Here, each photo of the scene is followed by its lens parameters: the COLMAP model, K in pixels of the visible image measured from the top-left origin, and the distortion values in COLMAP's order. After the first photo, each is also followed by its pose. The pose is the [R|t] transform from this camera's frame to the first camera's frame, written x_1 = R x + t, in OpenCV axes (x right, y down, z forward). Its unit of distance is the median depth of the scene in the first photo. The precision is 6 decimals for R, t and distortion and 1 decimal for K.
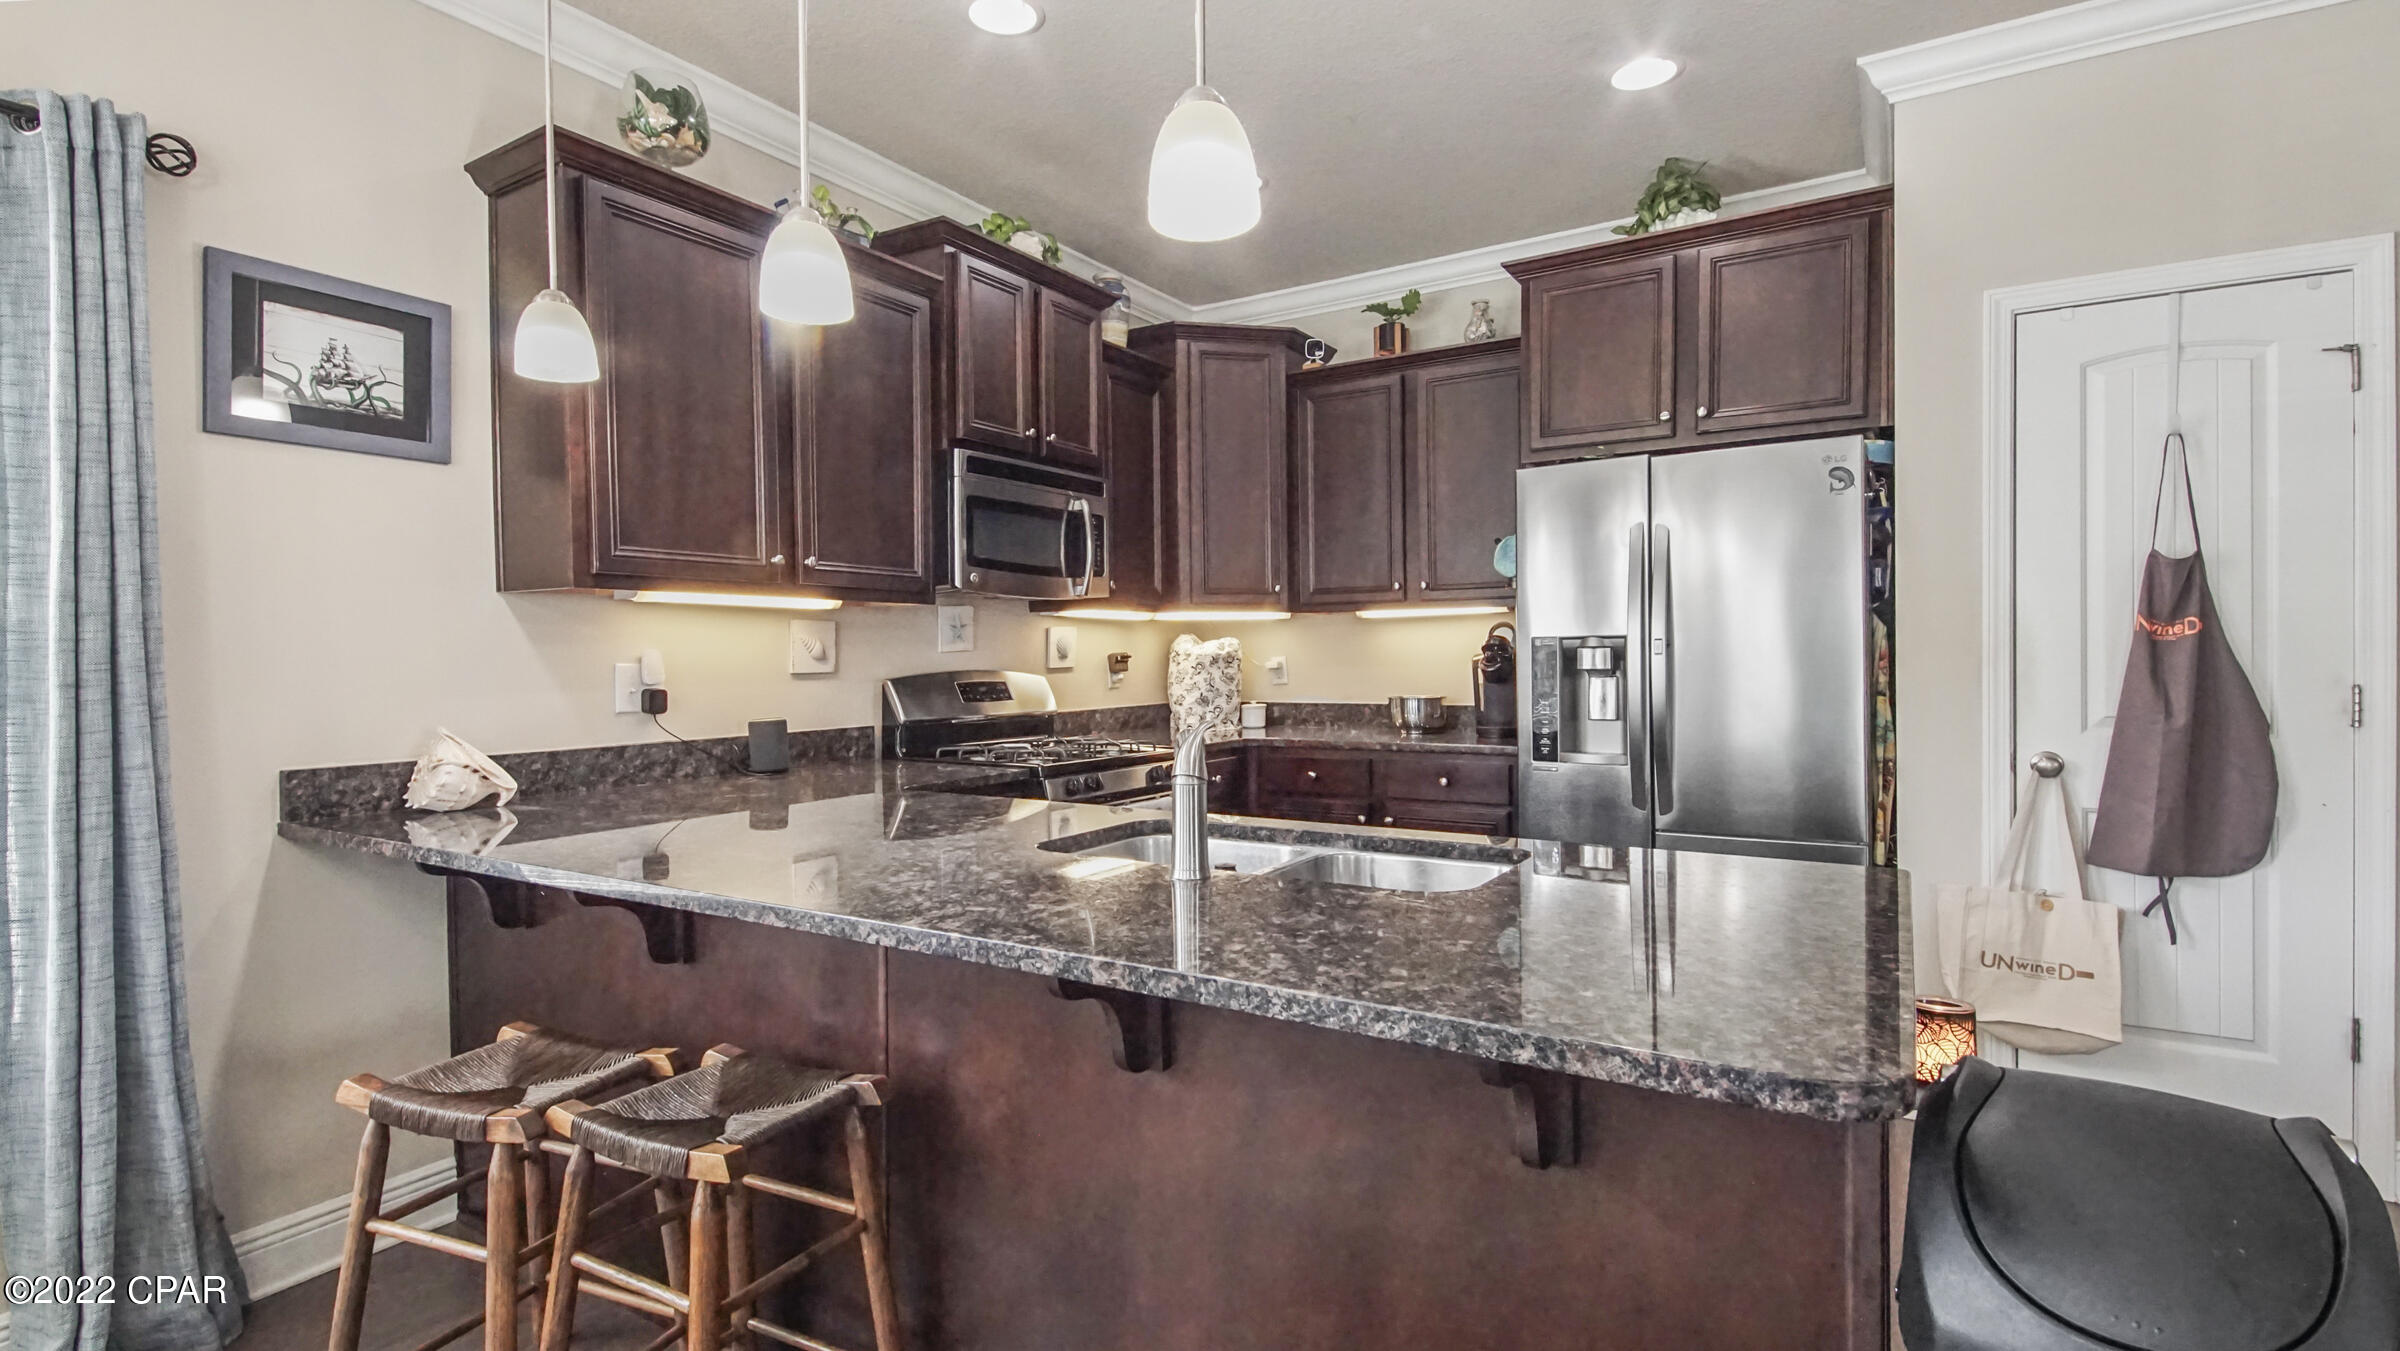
lens RADIAL K [[1105.4, 0, 1200.0], [0, 1105.4, 675.5], [0, 0, 1]] dist [0.002282, 0.000209]
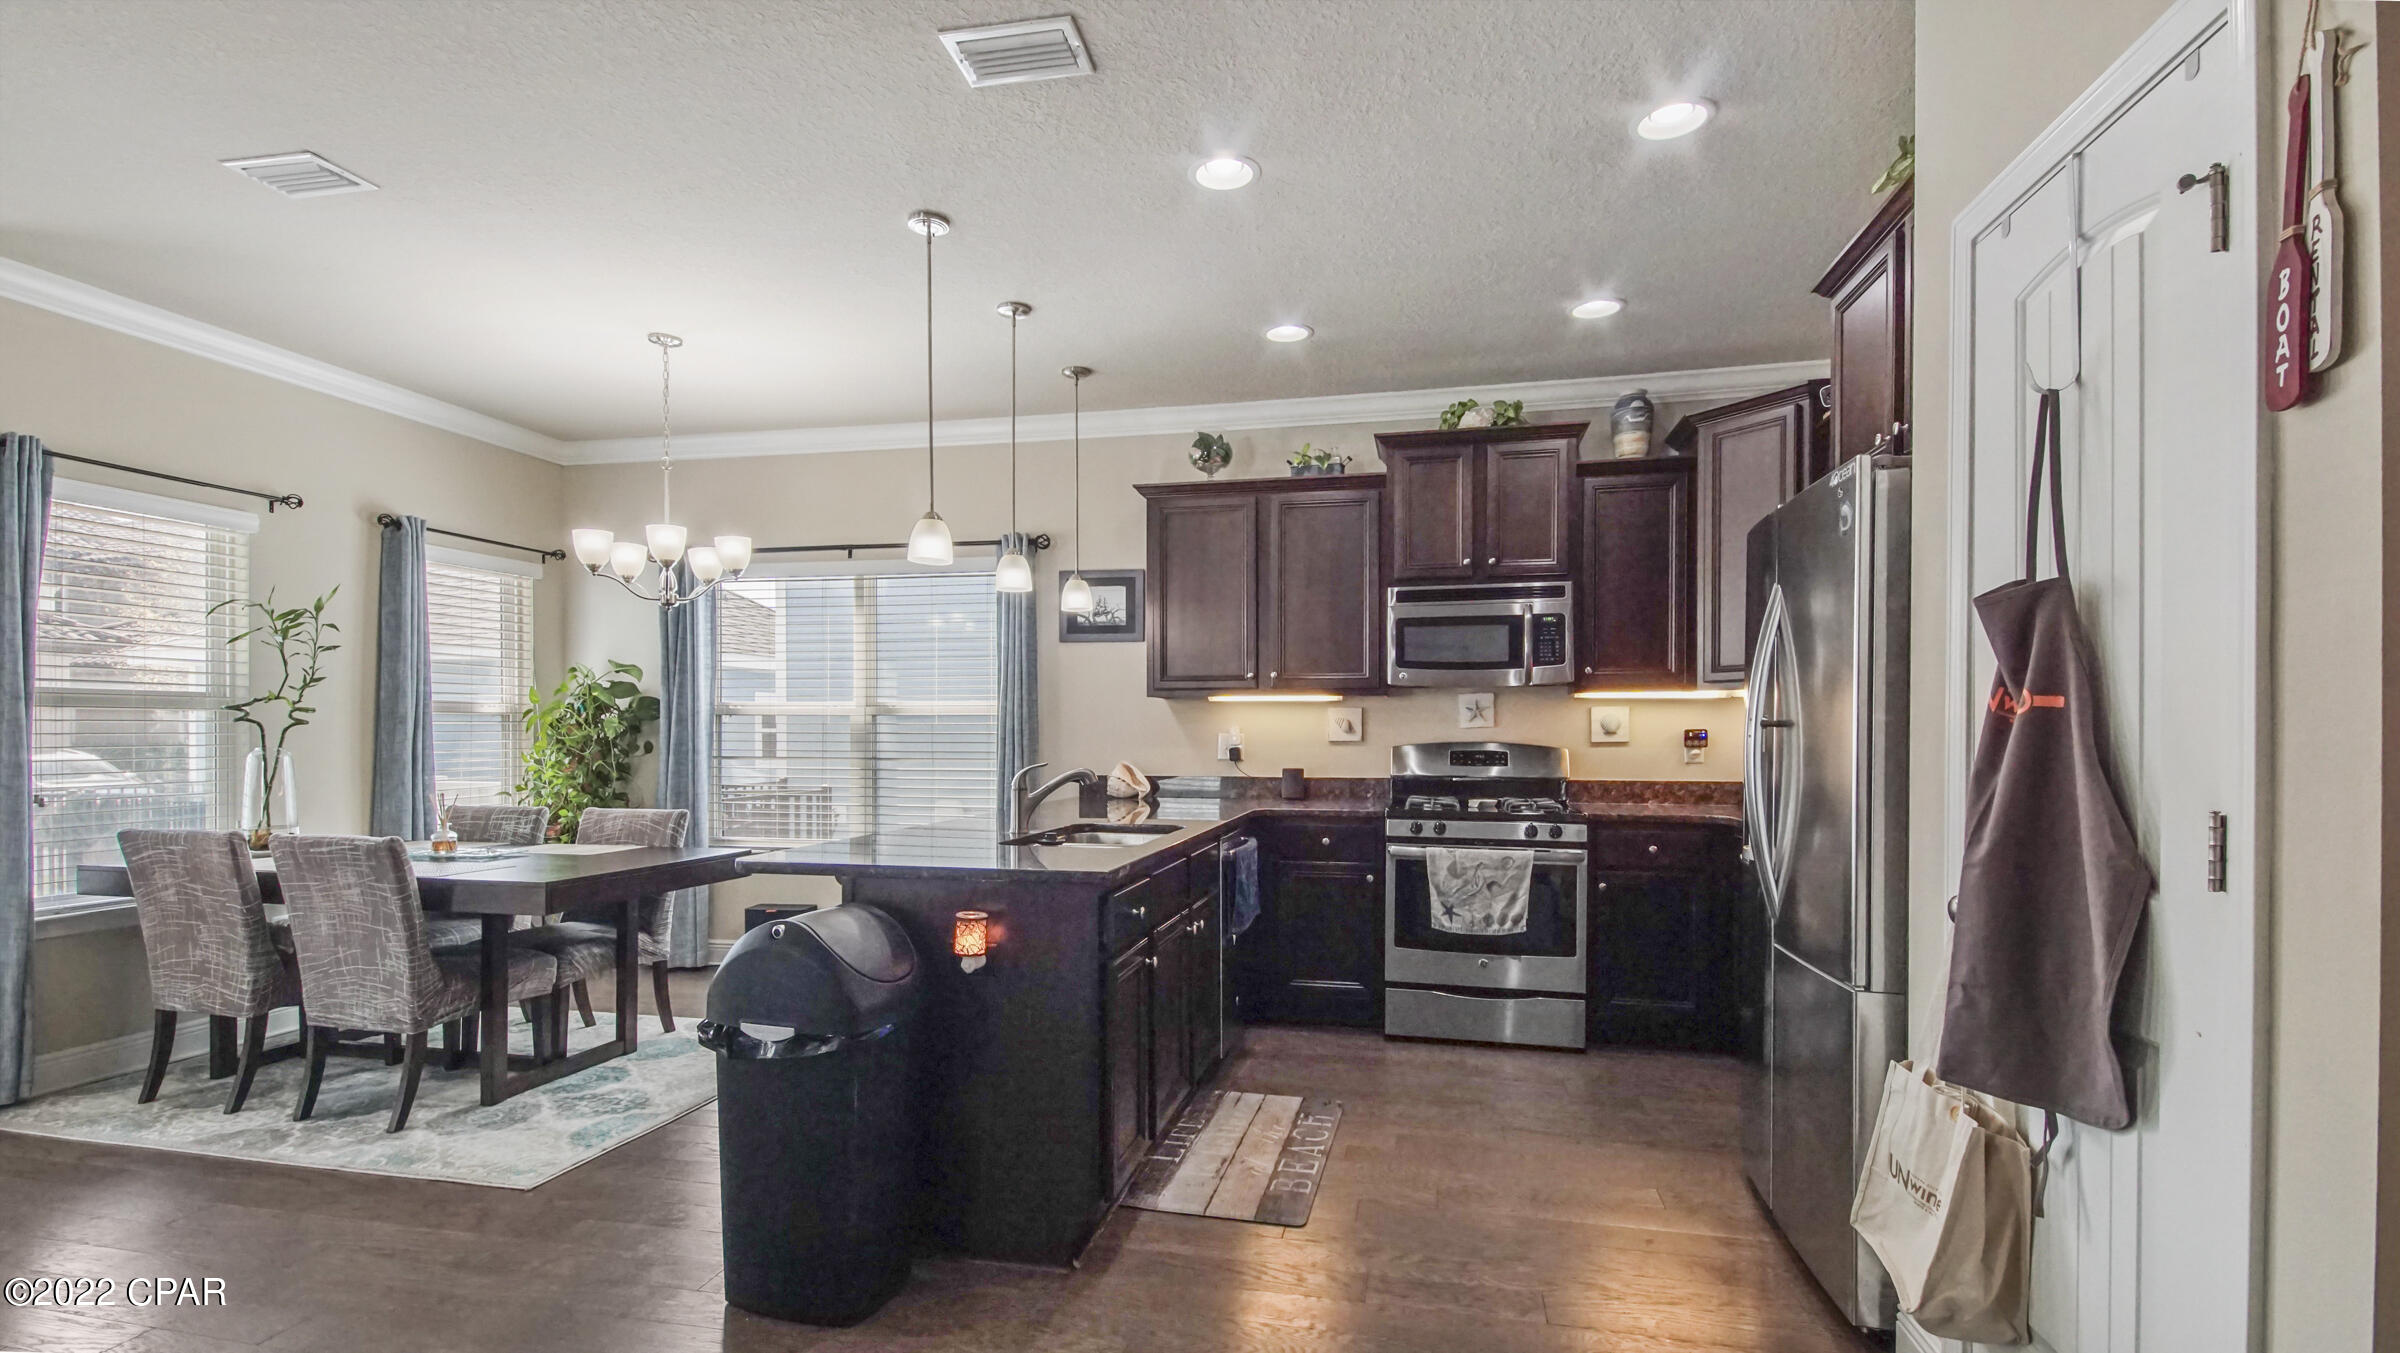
lens RADIAL K [[1105.4, 0, 1200.0], [0, 1105.4, 676.5], [0, 0, 1]] dist [0.002282, 0.000209]
pose [[0.327214, -0.037876, -0.944191, 1.062382], [-0.022048, 0.998618, -0.047700, -0.014381], [0.944693, 0.036426, 0.325926, 0.295157]]
